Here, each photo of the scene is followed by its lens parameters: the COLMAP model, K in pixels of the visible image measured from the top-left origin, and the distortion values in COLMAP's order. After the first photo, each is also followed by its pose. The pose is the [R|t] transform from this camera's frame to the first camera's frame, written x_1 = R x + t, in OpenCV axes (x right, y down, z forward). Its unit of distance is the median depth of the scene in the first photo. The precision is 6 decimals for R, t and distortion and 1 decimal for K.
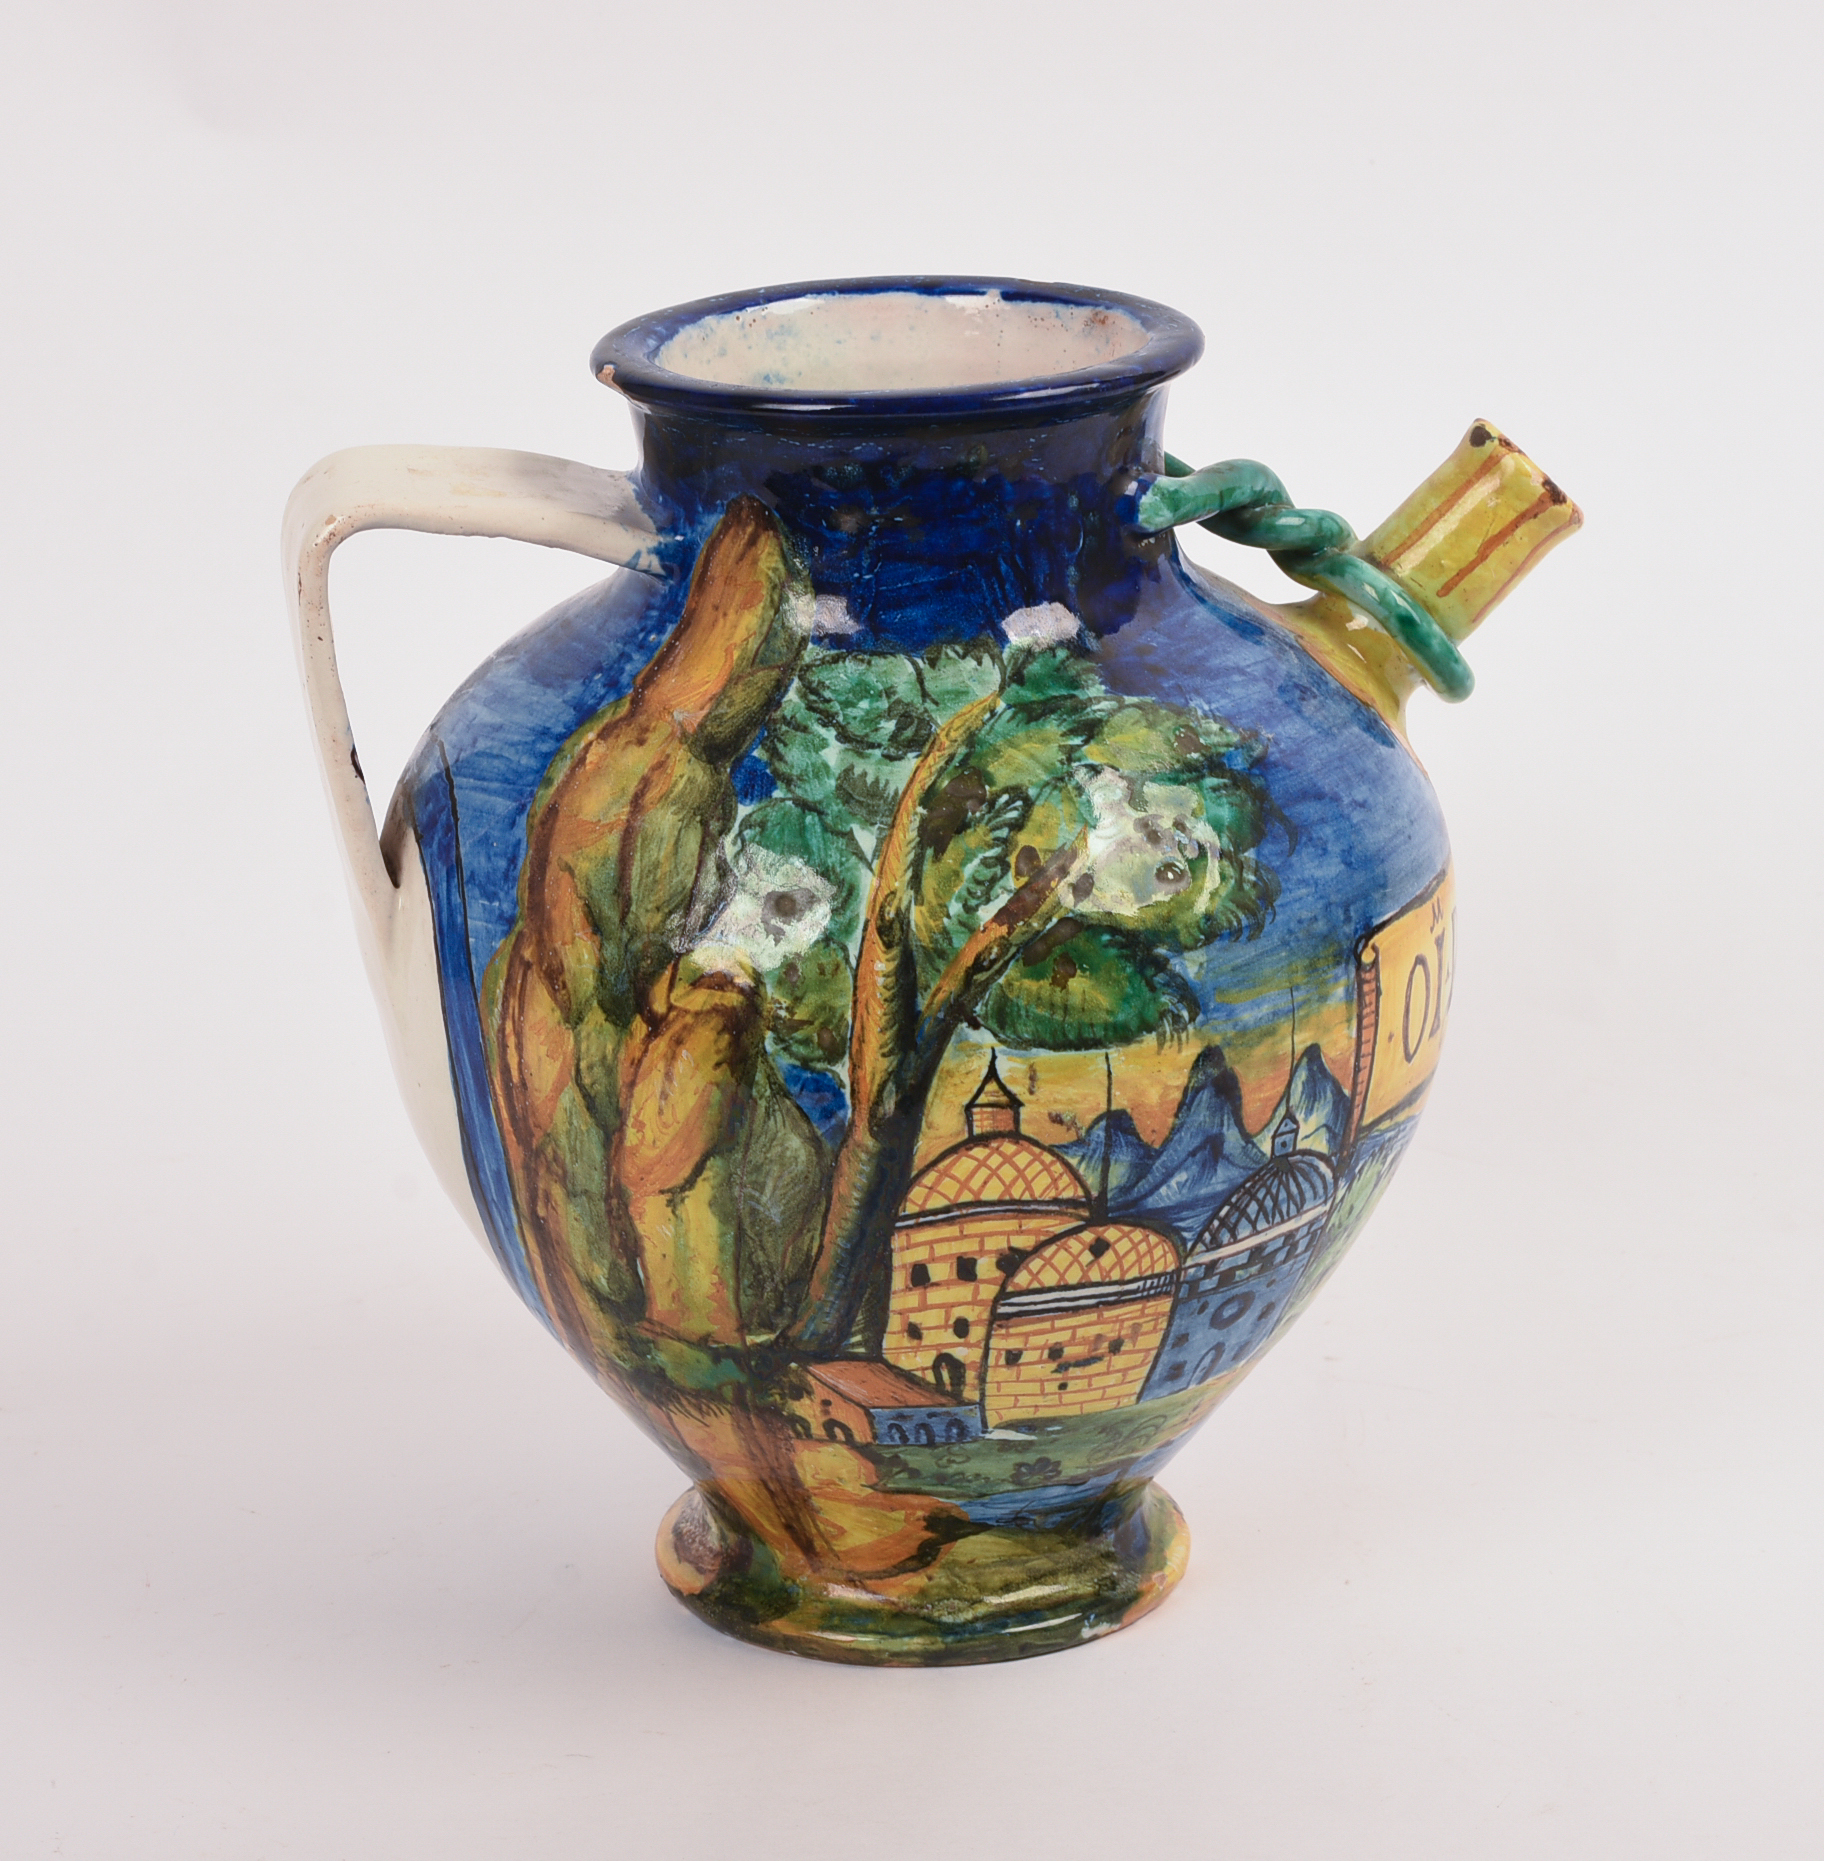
lens RADIAL K [[6547.3, 0, 912.0], [0, 6547.3, 930.5], [0, 0, 1]] dist [-0.064243, -0.542109]
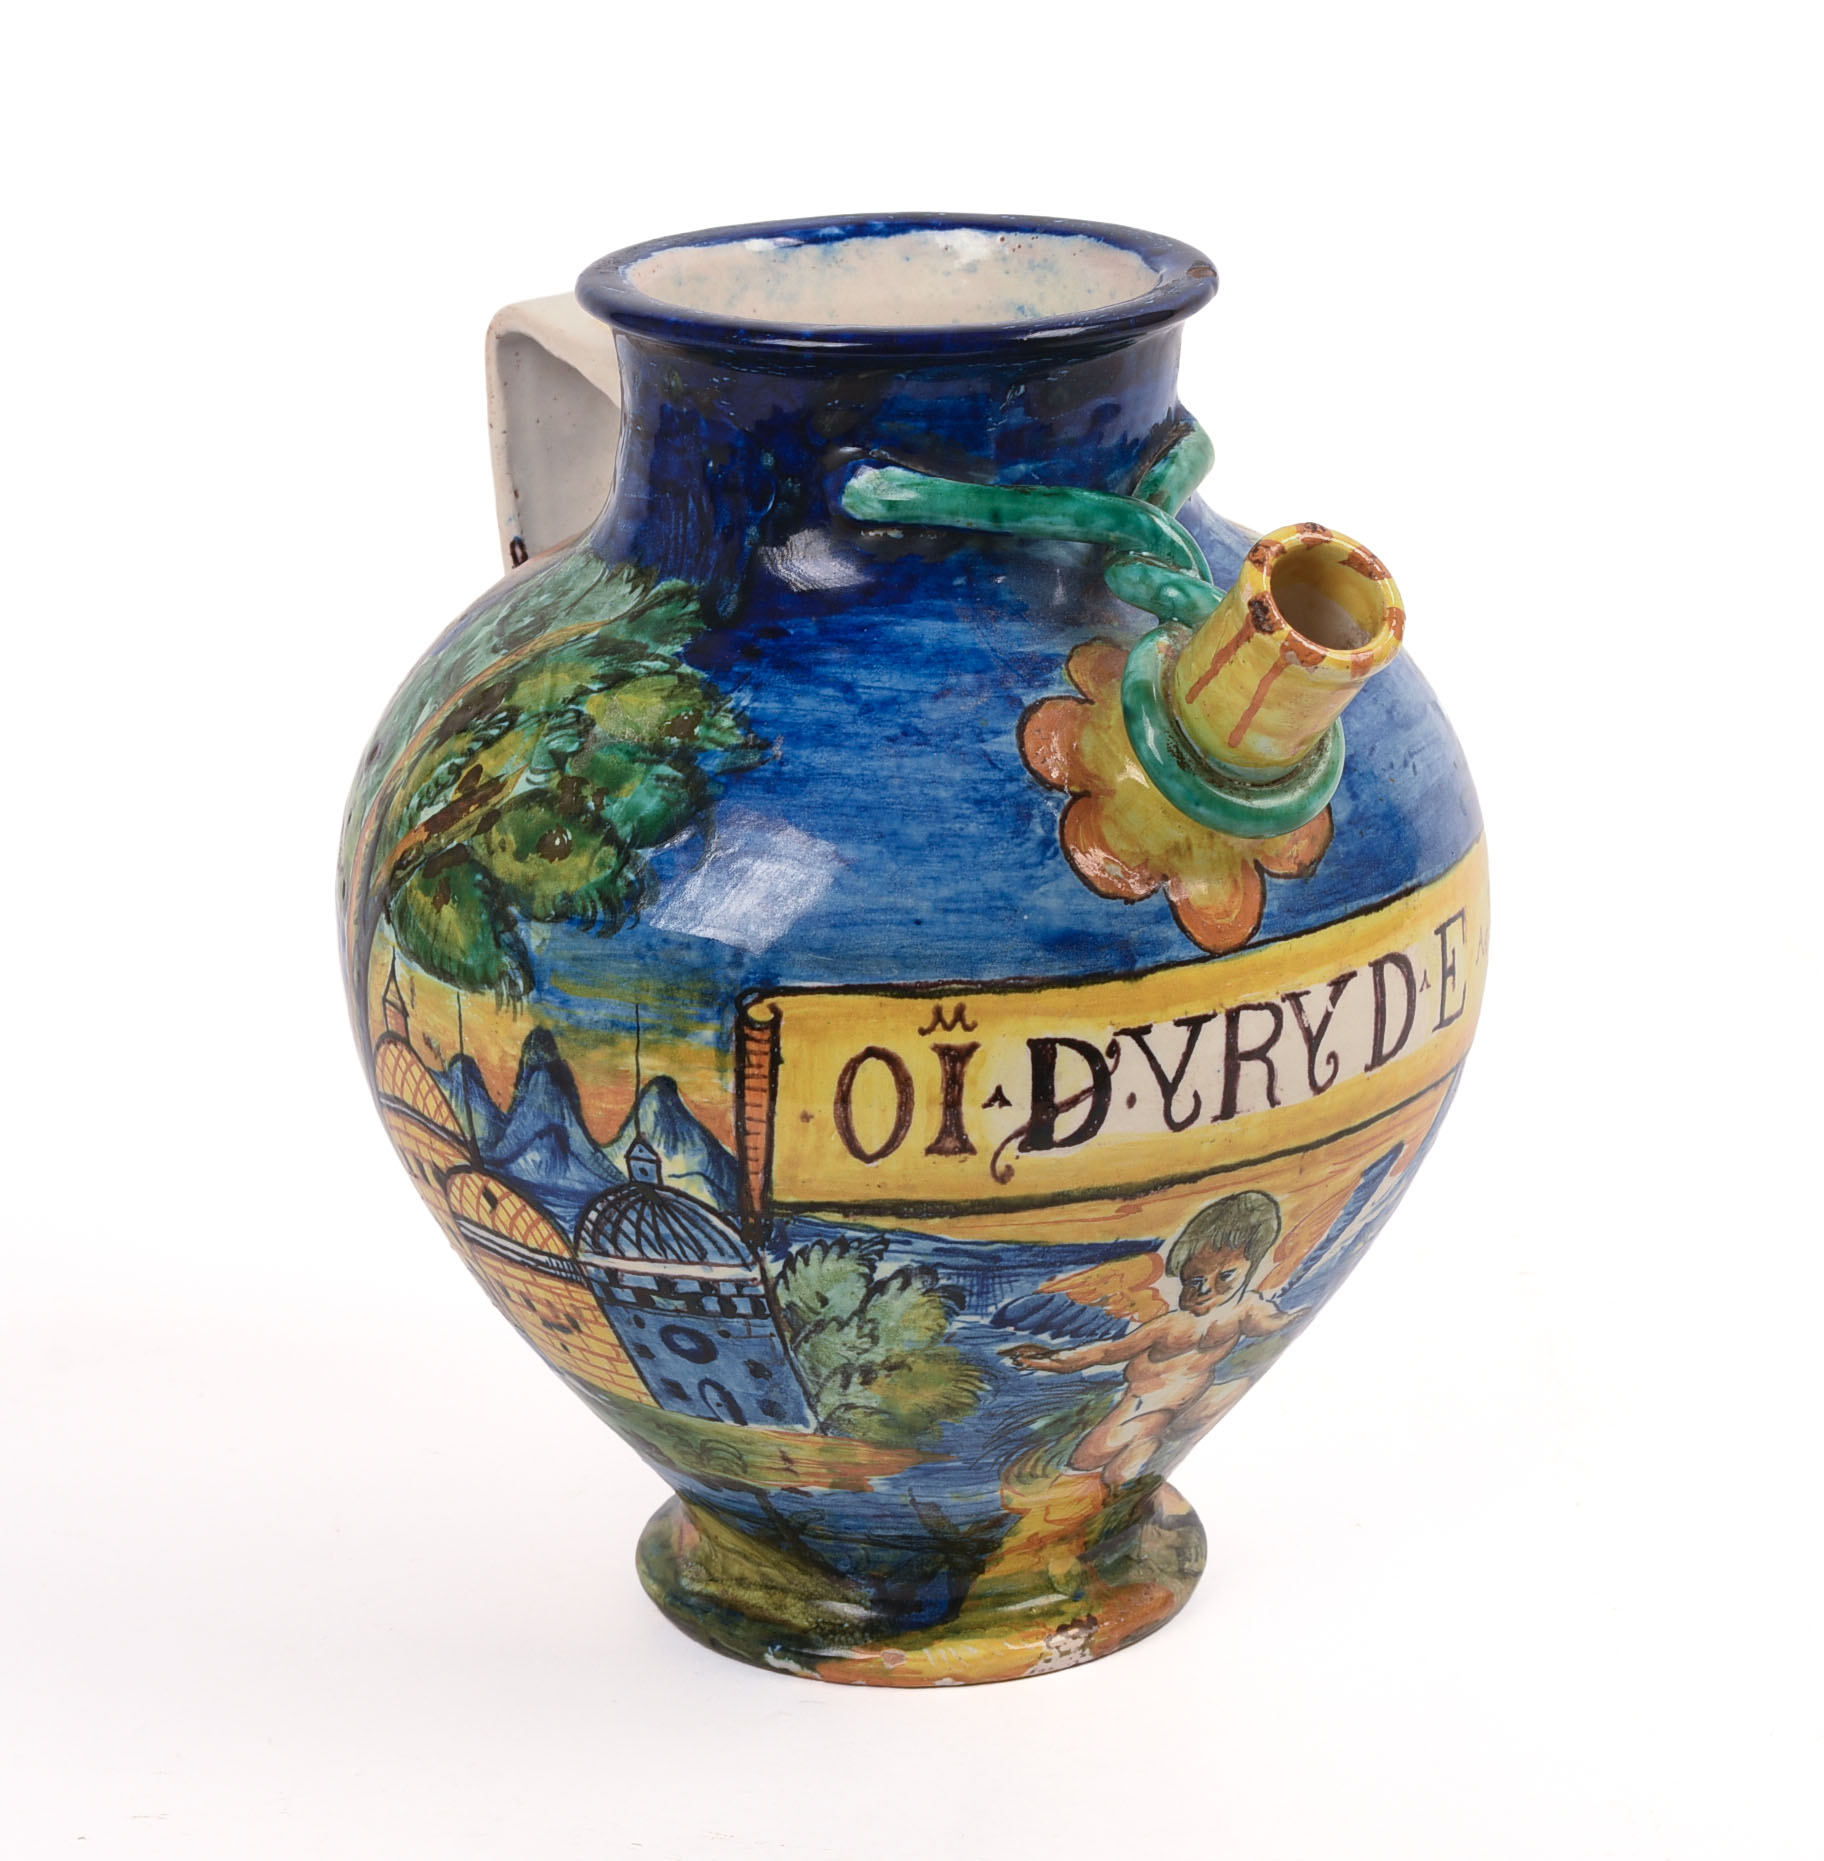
lens RADIAL K [[6547.3, 0, 912.0], [0, 6547.3, 930.5], [0, 0, 1]] dist [-0.064243, -0.542109]
pose [[0.384721, 0.288673, -0.876731, 0.880160], [-0.265403, 0.944322, 0.194466, -0.191176], [0.884054, 0.157872, 0.439915, 0.624614]]
